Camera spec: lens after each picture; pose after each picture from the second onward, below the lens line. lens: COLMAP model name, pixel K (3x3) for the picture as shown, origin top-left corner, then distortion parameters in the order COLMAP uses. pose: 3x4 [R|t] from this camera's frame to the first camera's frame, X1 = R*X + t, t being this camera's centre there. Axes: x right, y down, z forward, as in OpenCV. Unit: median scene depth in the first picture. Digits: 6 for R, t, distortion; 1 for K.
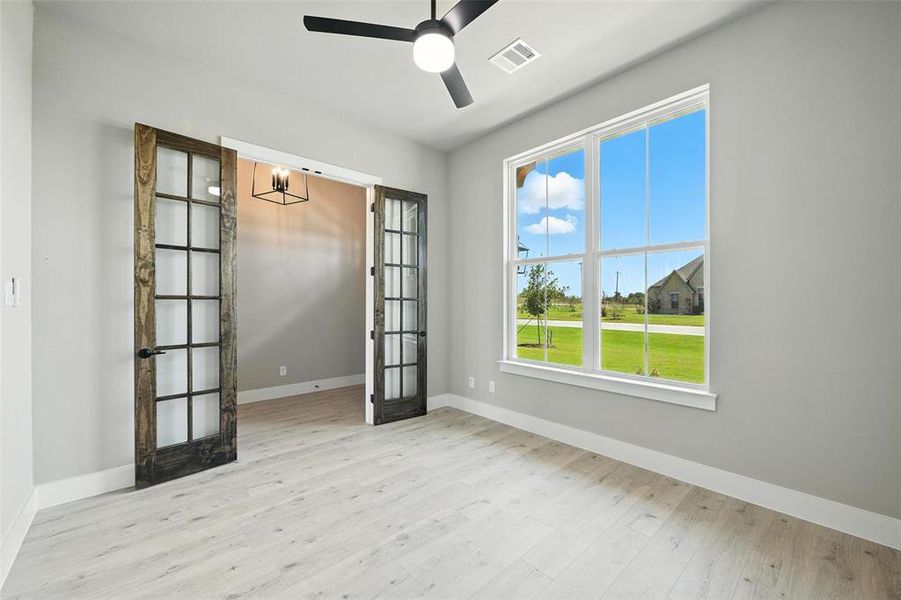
lens RADIAL K [[360.4, 0, 455.9], [0, 360.4, 301.9], [0, 0, 1]] dist [-0.006322, -0.000385]
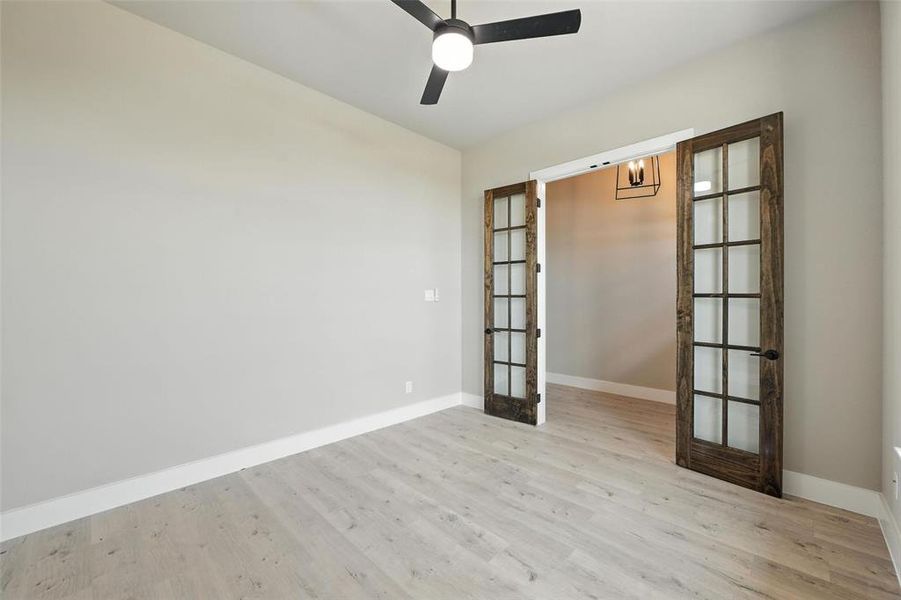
lens RADIAL K [[360.1, 0, 456.5], [0, 360.1, 300.8], [0, 0, 1]] dist [-0.008594, 0.000056]
pose [[0.067458, 0.004450, -0.997712, 0.702555], [-0.002797, 0.999987, 0.004271, -0.000025], [0.997718, 0.002503, 0.067469, 0.713266]]
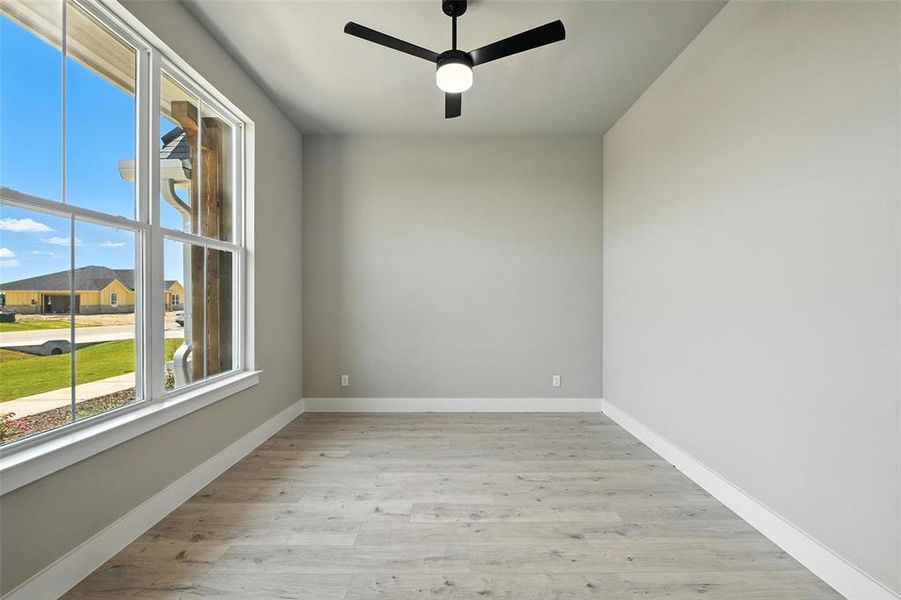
lens RADIAL K [[360.4, 0, 455.9], [0, 360.4, 301.9], [0, 0, 1]] dist [-0.006322, -0.000385]
pose [[-0.745820, -0.003547, 0.666139, -0.621691], [0.002074, 0.999969, 0.007647, 0.003578], [-0.666145, 0.007085, -0.745789, 1.395662]]
